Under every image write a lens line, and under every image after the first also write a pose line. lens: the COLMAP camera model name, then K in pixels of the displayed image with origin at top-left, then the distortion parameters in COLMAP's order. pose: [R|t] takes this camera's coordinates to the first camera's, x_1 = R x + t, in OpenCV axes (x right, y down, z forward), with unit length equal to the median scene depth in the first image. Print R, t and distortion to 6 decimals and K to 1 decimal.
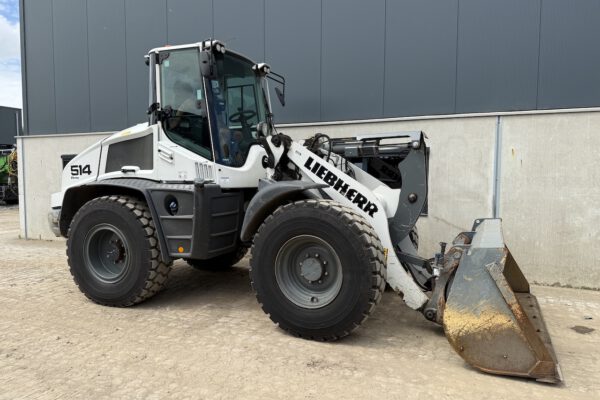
lens RADIAL K [[412.8, 0, 300.0], [0, 412.8, 200.0], [0, 0, 1]] dist [0.082329, -0.105016]
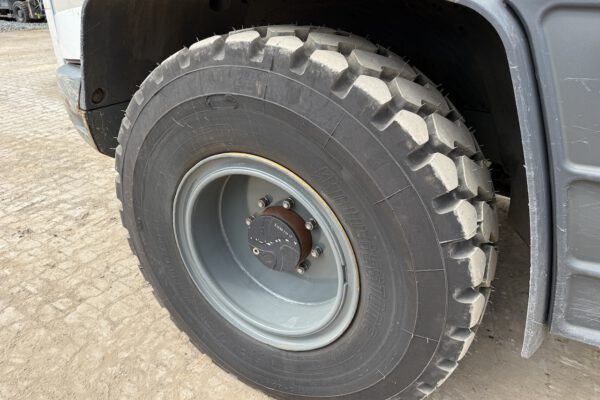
lens RADIAL K [[412.8, 0, 300.0], [0, 412.8, 200.0], [0, 0, 1]] dist [0.082329, -0.105016]
pose [[0.988872, 0.073286, -0.129468, -0.431415], [-0.015692, 0.916777, 0.399091, -0.016801], [0.147941, -0.392619, 0.907725, 0.827525]]
